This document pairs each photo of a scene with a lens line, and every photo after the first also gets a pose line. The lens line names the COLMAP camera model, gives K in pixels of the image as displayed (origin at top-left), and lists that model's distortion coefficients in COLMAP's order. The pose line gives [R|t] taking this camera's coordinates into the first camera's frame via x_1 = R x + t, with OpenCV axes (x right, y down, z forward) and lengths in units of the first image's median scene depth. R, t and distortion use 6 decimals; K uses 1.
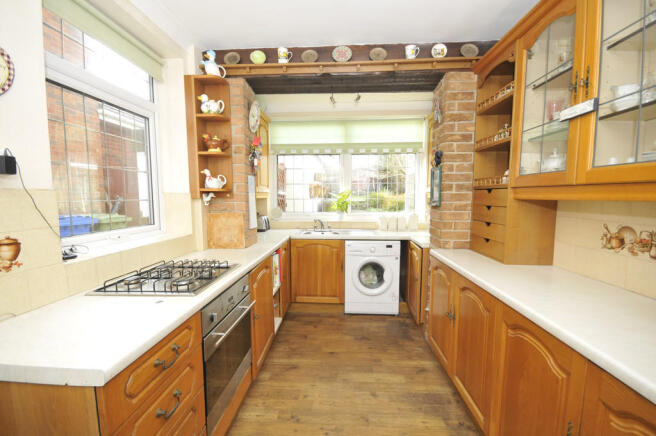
lens RADIAL K [[288.1, 0, 327.2], [0, 288.1, 222.3], [0, 0, 1]] dist [0.002853, -0.000094]
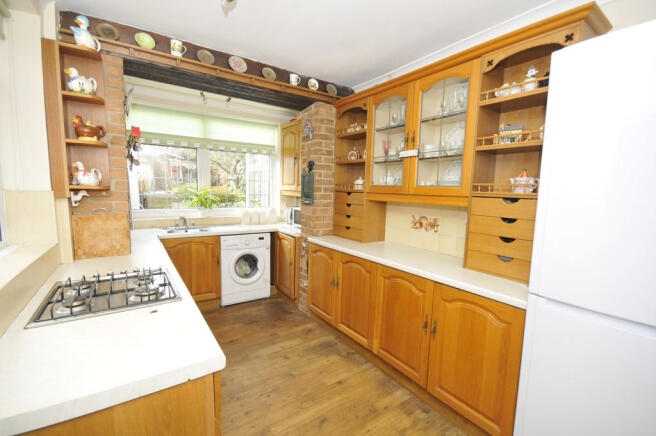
lens RADIAL K [[288.1, 0, 327.2], [0, 288.1, 222.3], [0, 0, 1]] dist [0.002853, -0.000094]
pose [[0.790497, -0.050447, 0.610385, -0.369783], [0.031041, 0.998621, 0.042333, -0.026795], [-0.611679, -0.014518, 0.790973, -0.069087]]
